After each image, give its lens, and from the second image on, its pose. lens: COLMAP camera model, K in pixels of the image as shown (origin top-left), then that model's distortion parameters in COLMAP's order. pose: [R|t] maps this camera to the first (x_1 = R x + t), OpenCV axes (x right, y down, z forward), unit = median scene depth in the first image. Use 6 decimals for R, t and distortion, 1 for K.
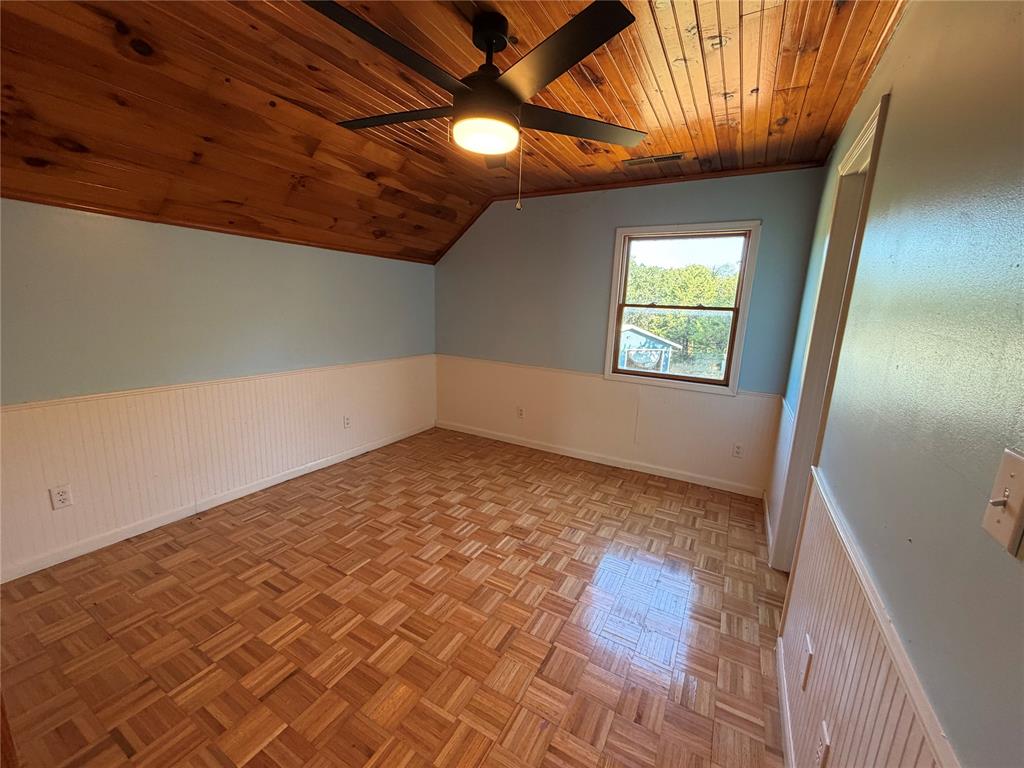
lens RADIAL K [[407.3, 0, 515.0], [0, 407.3, 392.0], [0, 0, 1]] dist [-0.003991, 0.000351]
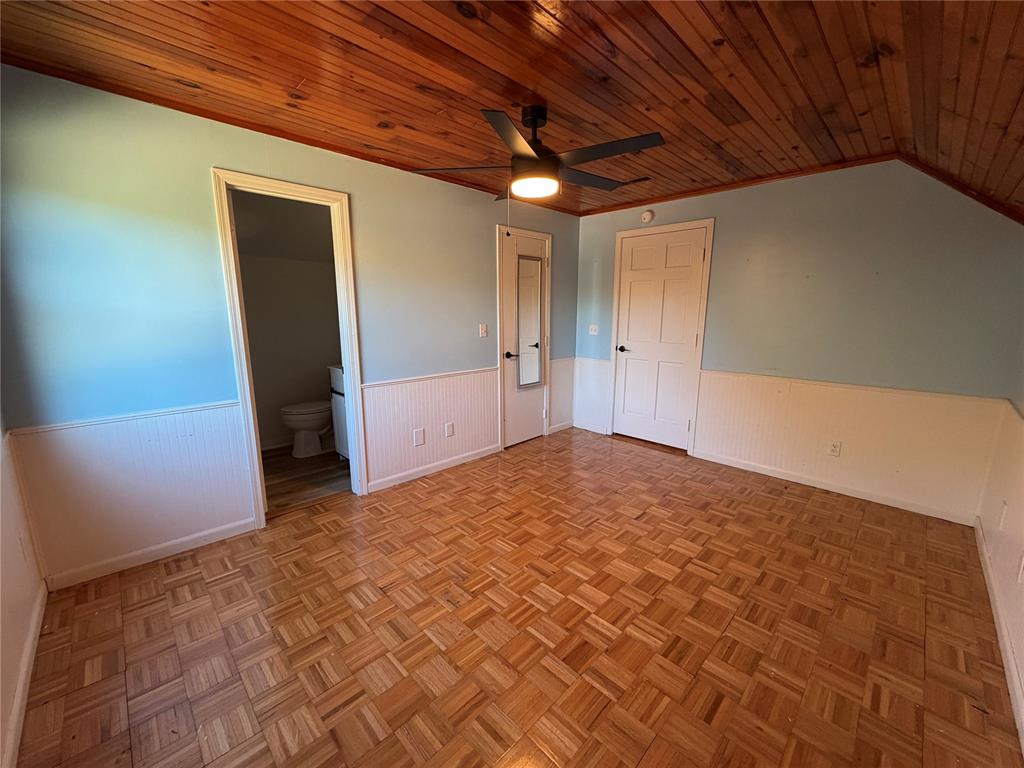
lens RADIAL K [[407.3, 0, 511.9], [0, 407.3, 386.1], [0, 0, 1]] dist [-0.003991, 0.000351]
pose [[-0.961432, -0.094547, 0.258280, -0.237636], [0.009862, 0.926605, 0.375907, -0.292178], [-0.274865, 0.363956, -0.889936, 1.400341]]
